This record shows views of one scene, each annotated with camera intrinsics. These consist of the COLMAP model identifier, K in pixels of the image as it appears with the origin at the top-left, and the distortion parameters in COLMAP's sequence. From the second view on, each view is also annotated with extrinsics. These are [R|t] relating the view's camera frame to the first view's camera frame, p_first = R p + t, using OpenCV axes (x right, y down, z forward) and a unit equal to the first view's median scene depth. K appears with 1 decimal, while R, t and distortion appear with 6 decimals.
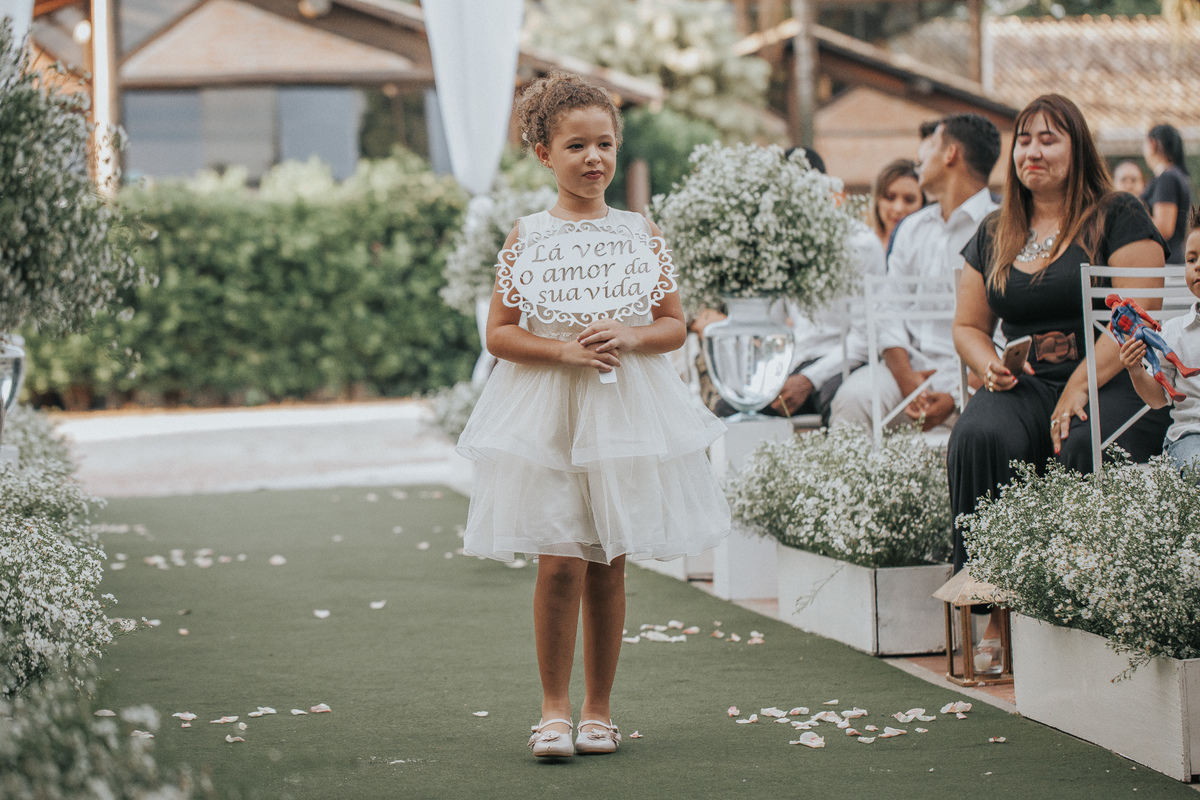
lens RADIAL K [[3383.6, 0, 611.9], [0, 3383.6, 397.0], [0, 0, 1]] dist [-0.057897, 0.000000]
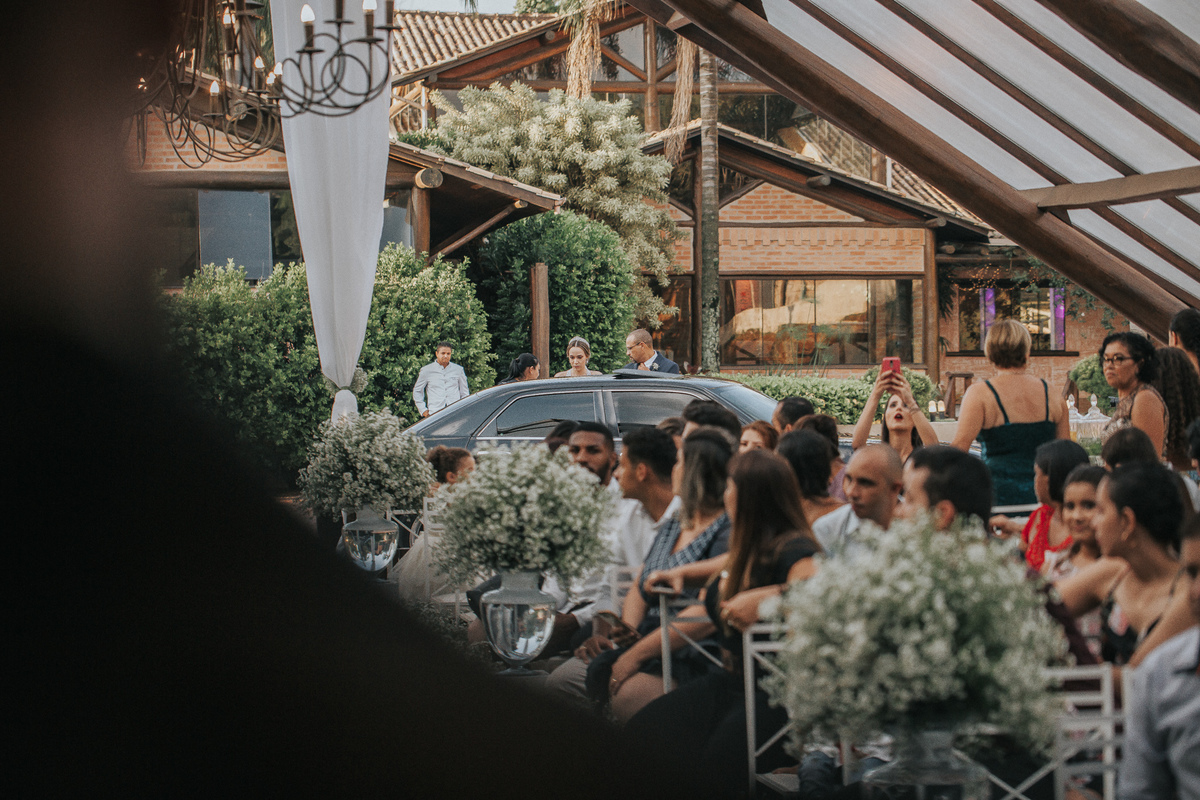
lens RADIAL K [[3383.6, 0, 594.3], [0, 3383.6, 399.9], [0, 0, 1]] dist [-0.057897, 0.000000]
pose [[0.999832, 0.015646, 0.009566, 0.055507], [-0.015618, 0.999873, -0.003039, -0.087495], [-0.009612, 0.002889, 0.999950, -0.195793]]
